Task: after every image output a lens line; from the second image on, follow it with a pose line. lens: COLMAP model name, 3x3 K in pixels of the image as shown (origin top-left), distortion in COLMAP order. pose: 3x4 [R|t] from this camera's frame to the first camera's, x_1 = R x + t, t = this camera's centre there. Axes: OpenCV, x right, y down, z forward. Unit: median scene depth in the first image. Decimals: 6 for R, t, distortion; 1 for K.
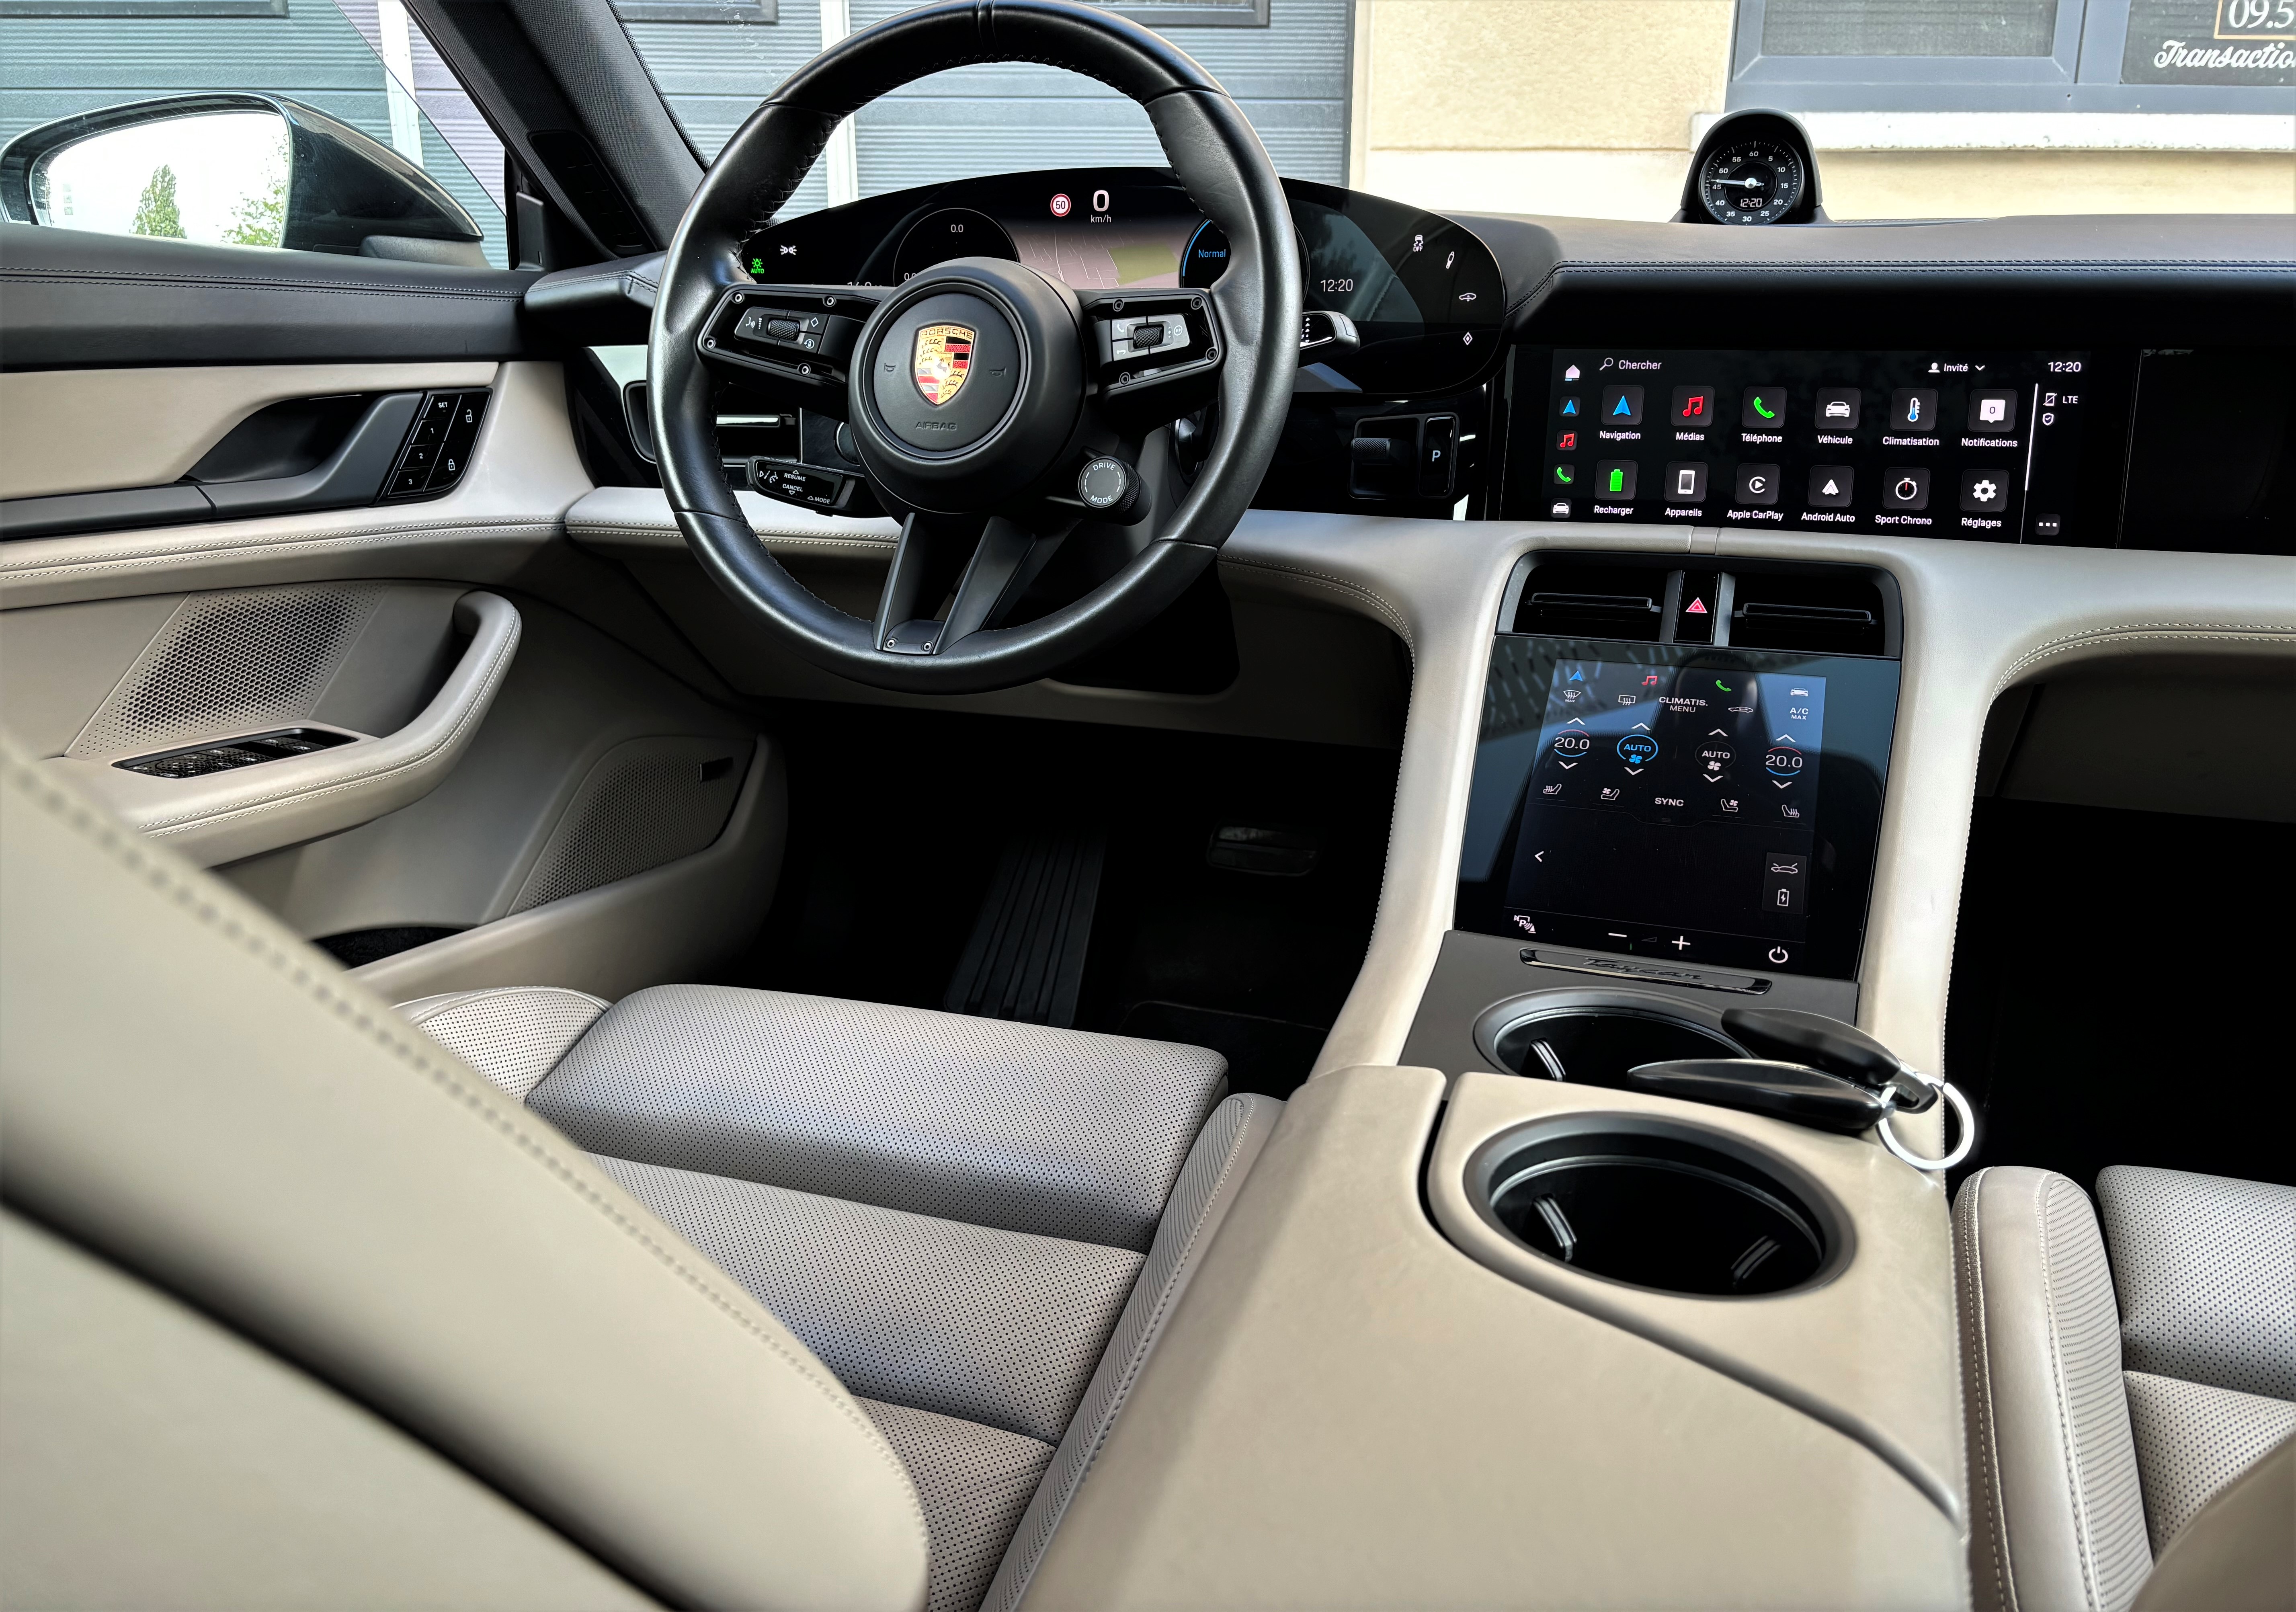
lens RADIAL K [[1733.1, 0, 1153.7], [0, 1733.1, 777.9], [0, 0, 1]] dist [-0.006879, 0.006503]
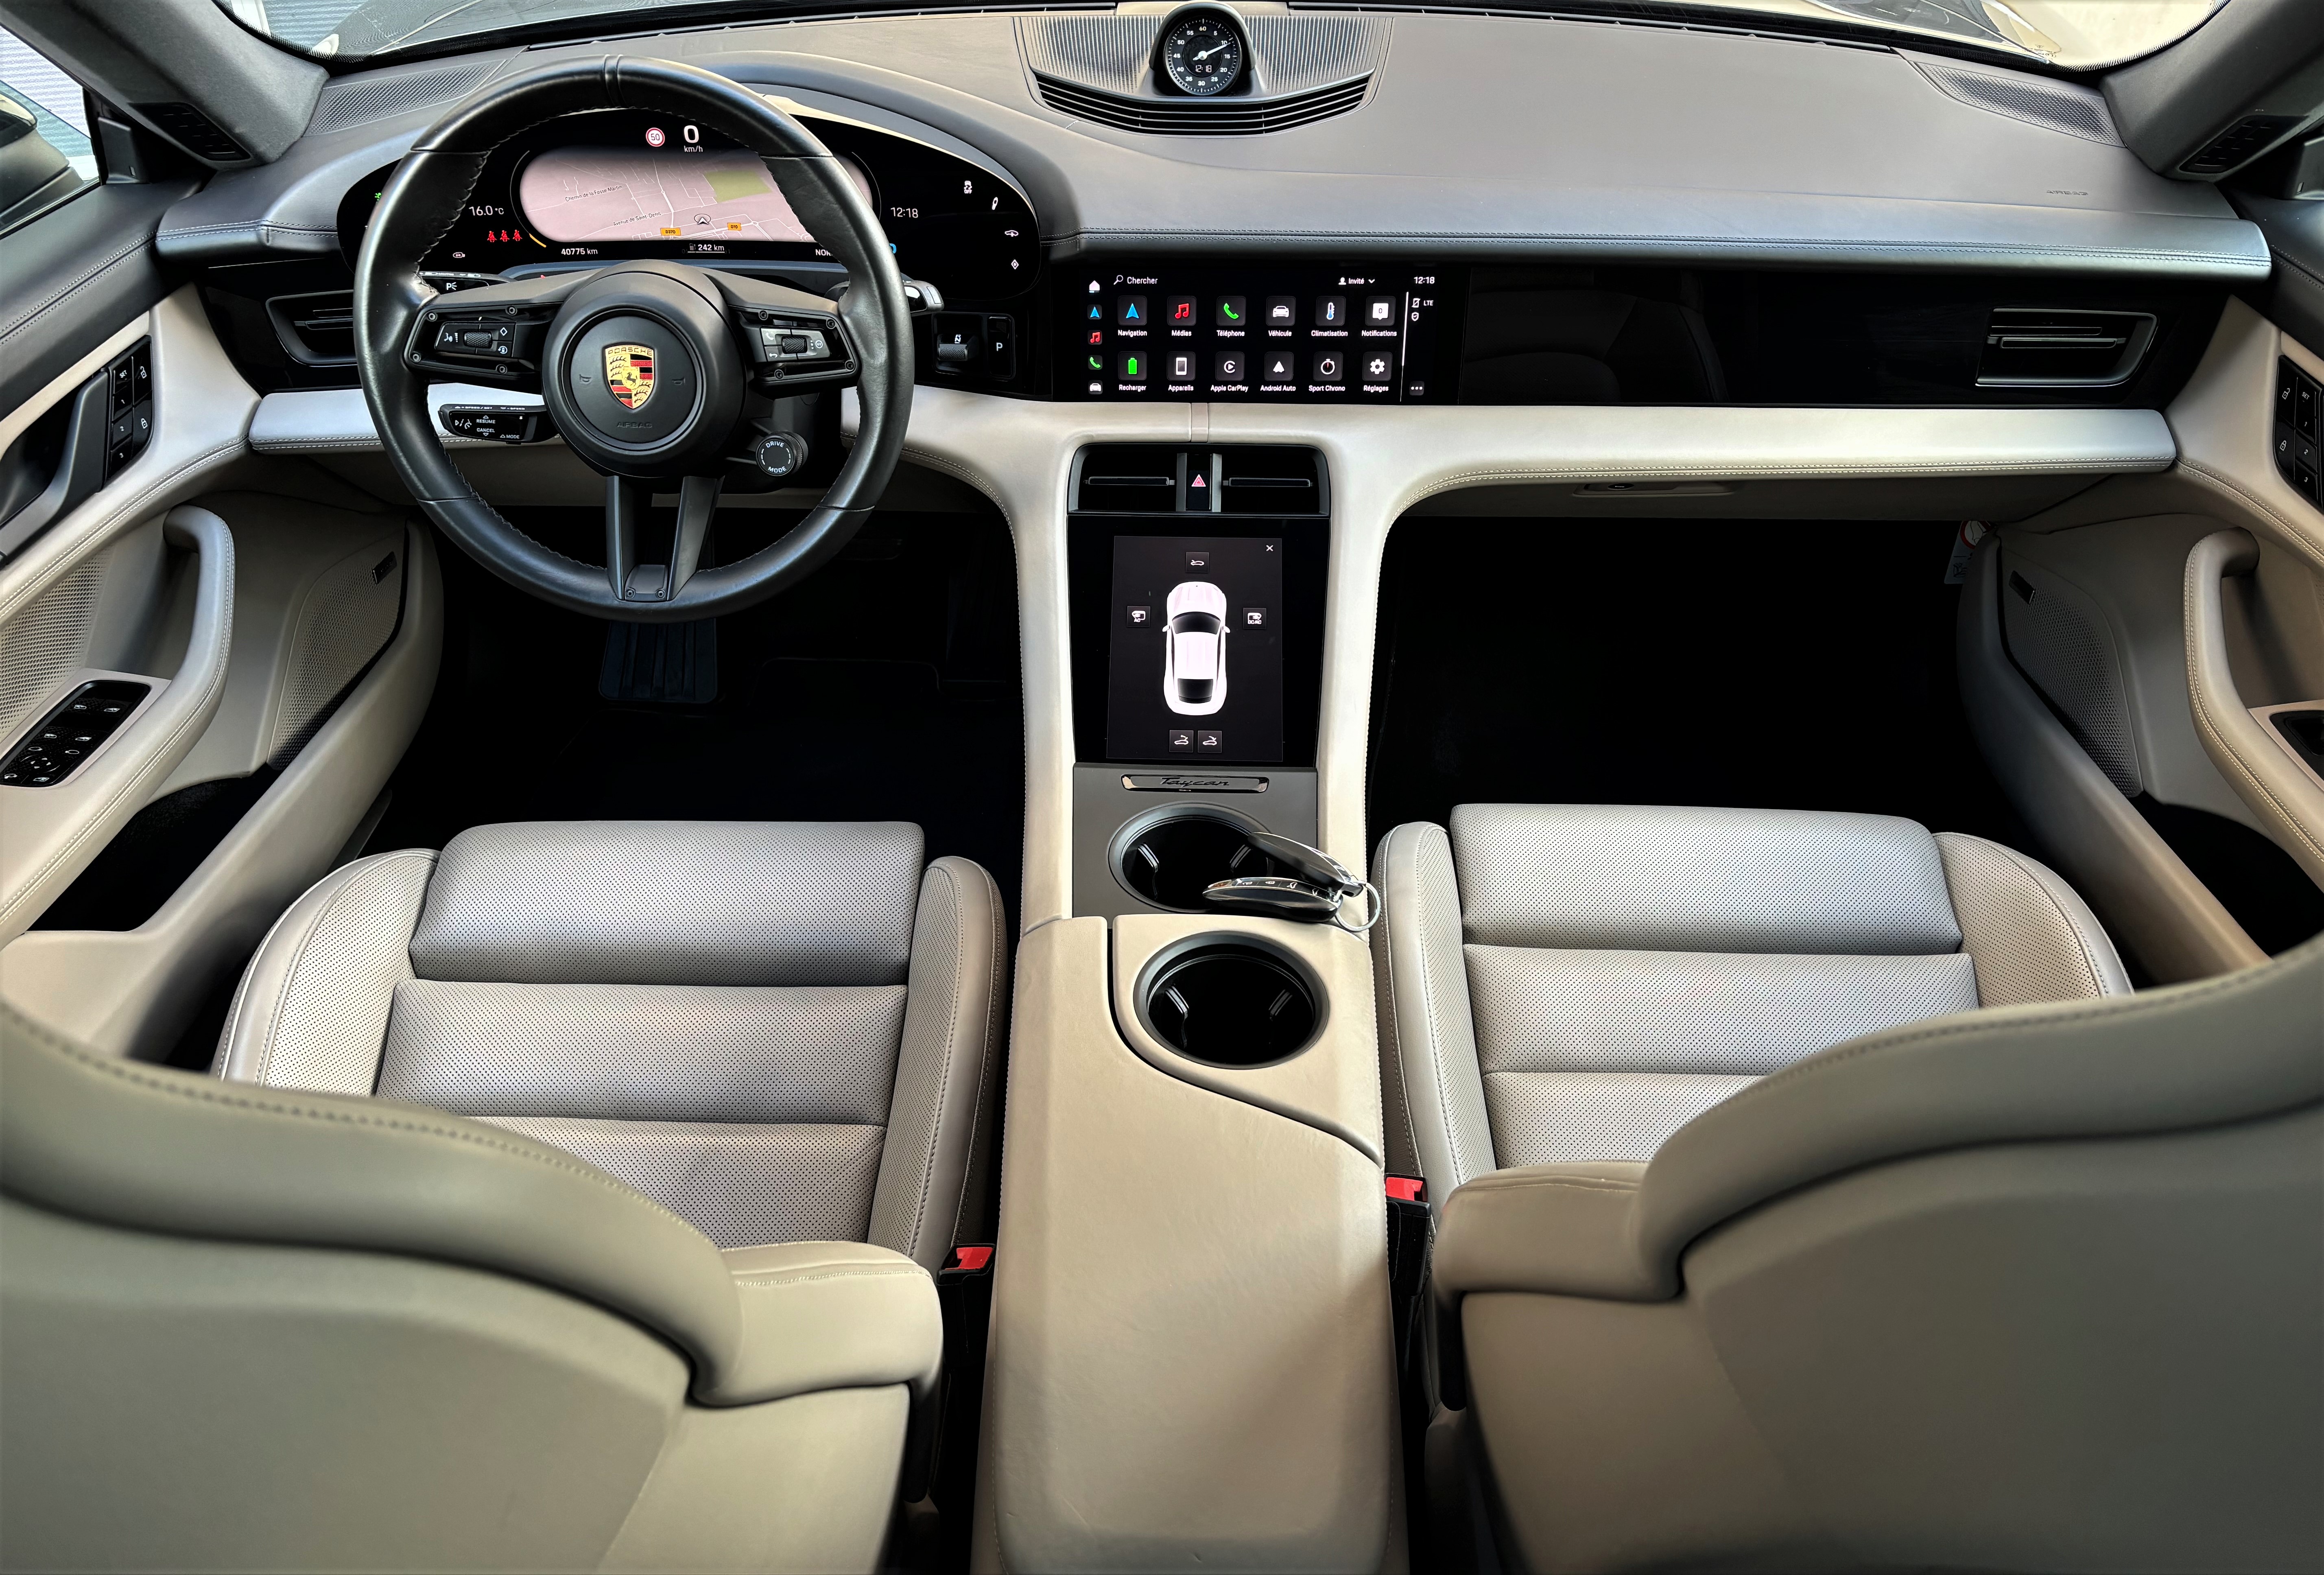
lens RADIAL K [[1763.8, 0, 1157.9], [0, 1763.8, 708.4], [0, 0, 1]] dist [0.002008, 0.000936]
pose [[0.944808, -0.183362, 0.271508, -0.150878], [0.077052, 0.929831, 0.359828, -0.442893], [-0.318436, -0.319048, 0.892640, -0.359320]]
